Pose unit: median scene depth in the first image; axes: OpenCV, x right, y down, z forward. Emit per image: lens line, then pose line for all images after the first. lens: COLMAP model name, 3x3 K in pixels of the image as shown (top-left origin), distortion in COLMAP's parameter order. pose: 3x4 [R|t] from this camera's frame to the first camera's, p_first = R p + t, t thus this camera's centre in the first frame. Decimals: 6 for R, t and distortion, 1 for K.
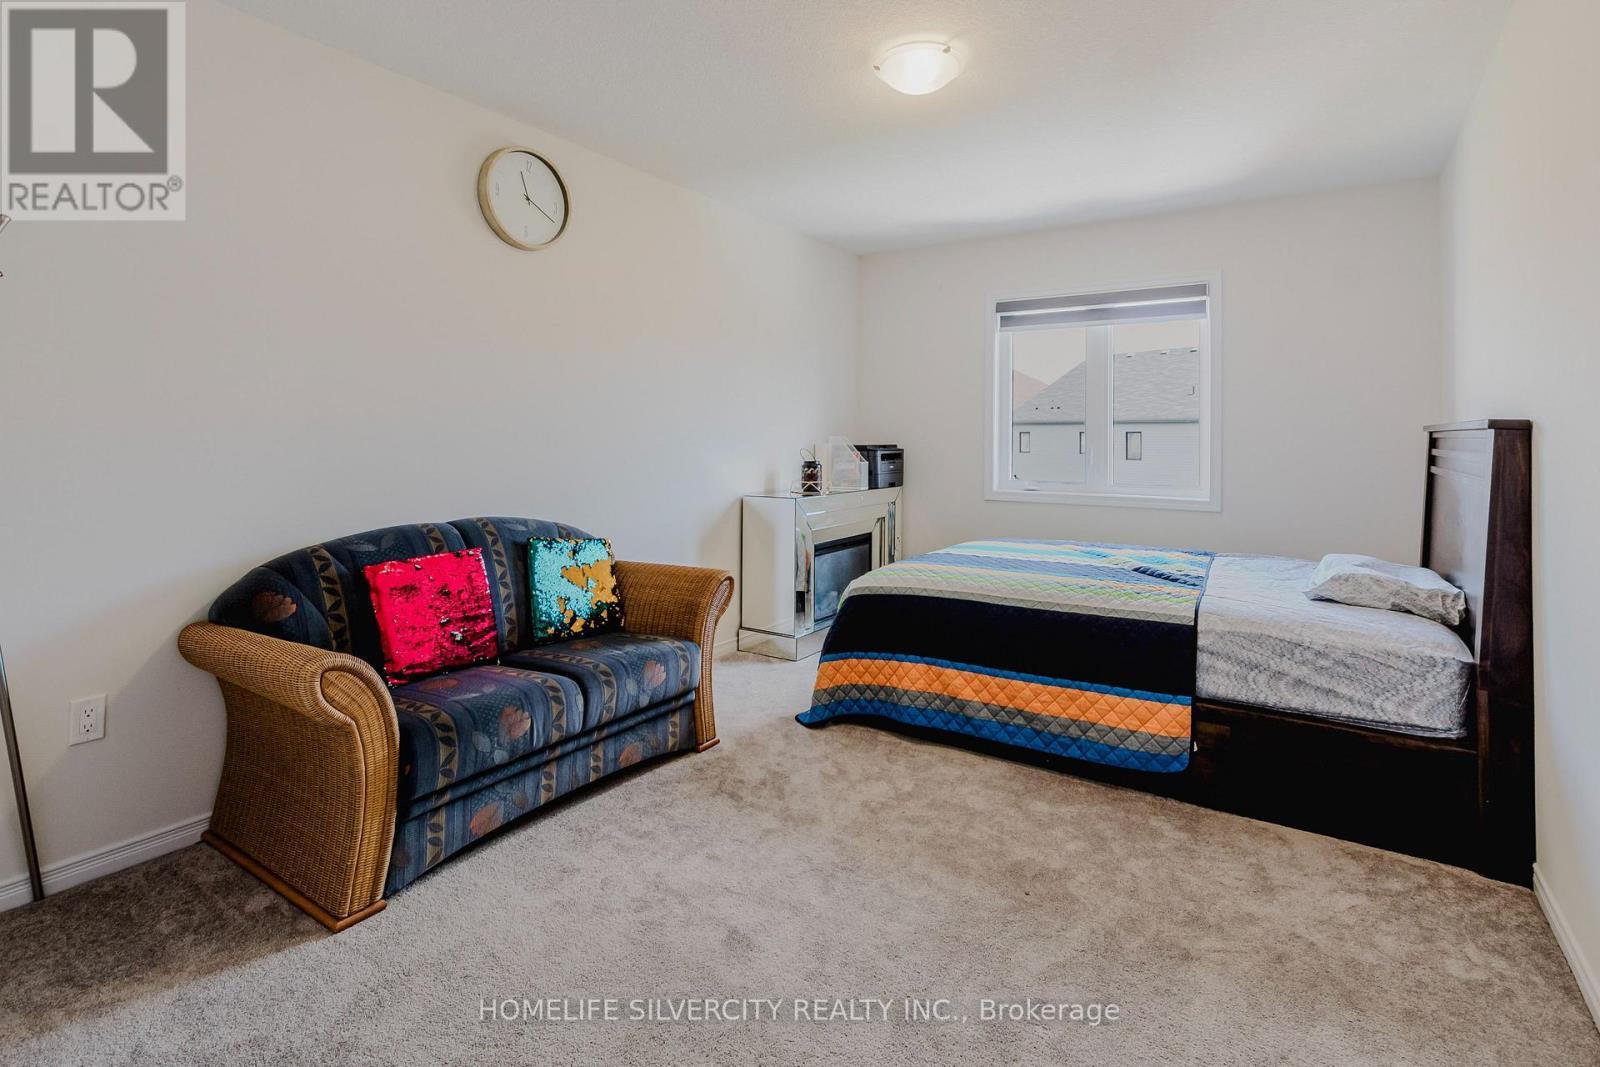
lens RADIAL K [[775.9, 0, 801.4], [0, 775.9, 455.2], [0, 0, 1]] dist [-0.000014, -0.001019]
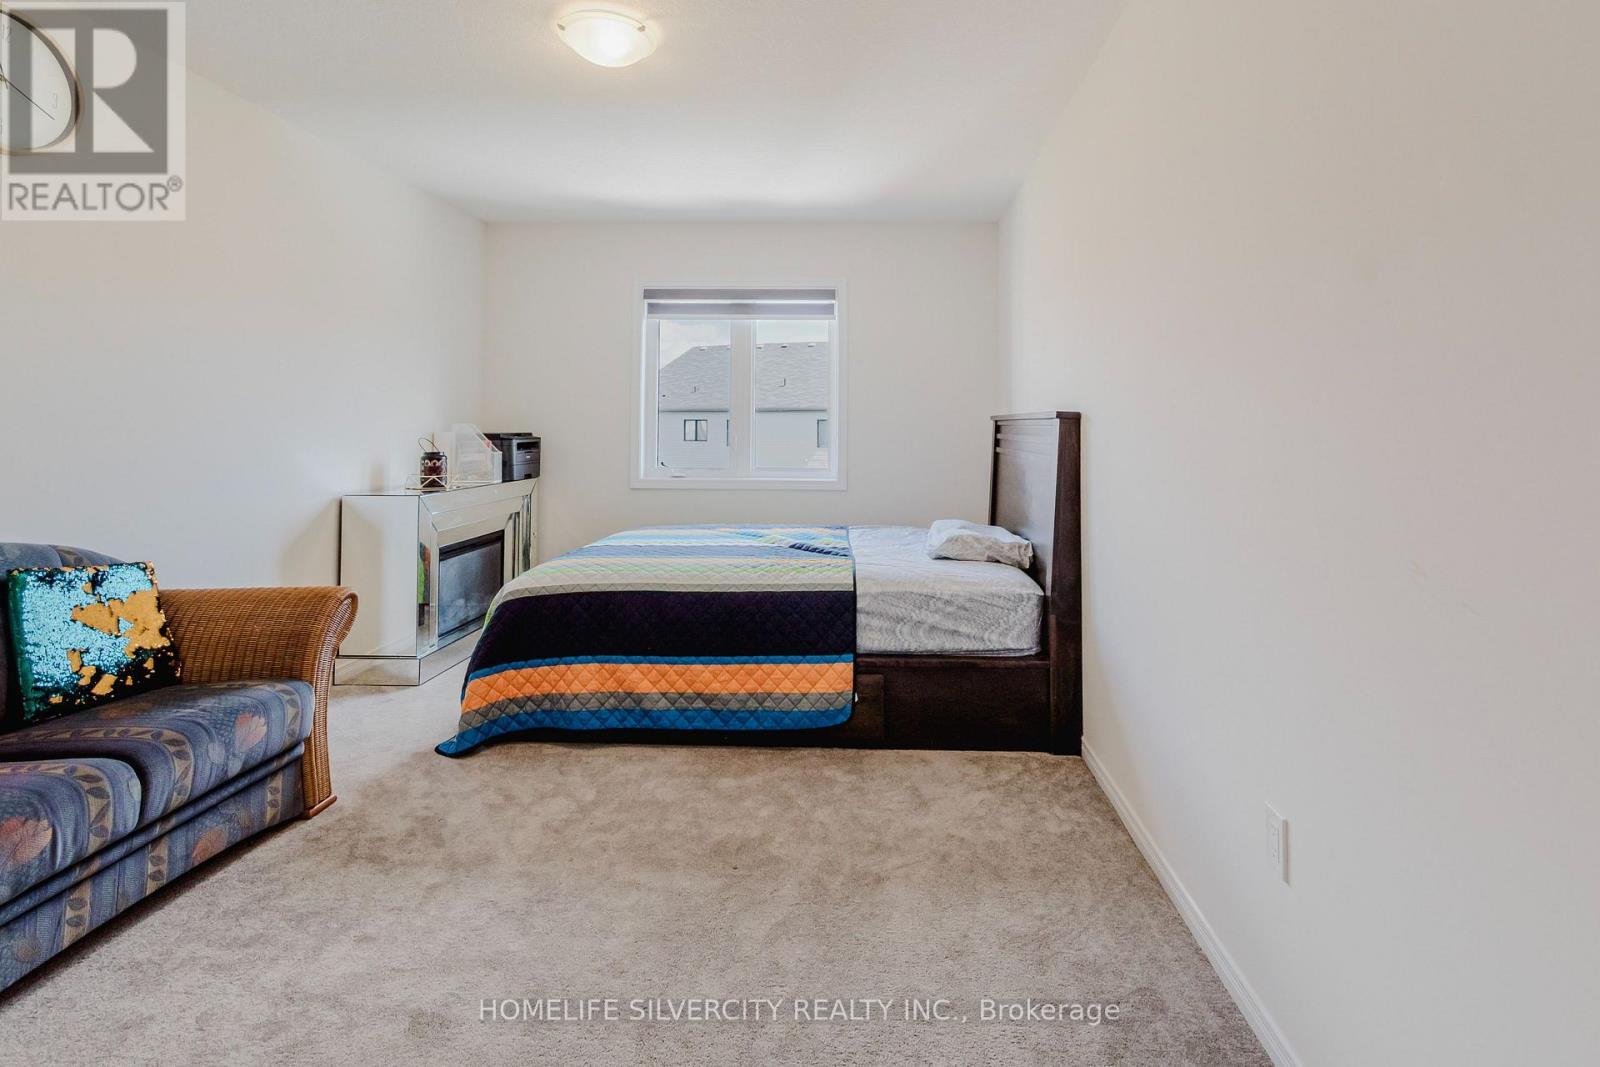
lens RADIAL K [[797.9, 0, 800.1], [0, 797.9, 437.0], [0, 0, 1]] dist [-0.001767, 0.000125]
pose [[0.853813, -0.007333, 0.520528, -0.144790], [0.011214, 0.999928, -0.004308, -0.000966], [-0.520459, 0.009516, 0.853834, 0.036624]]
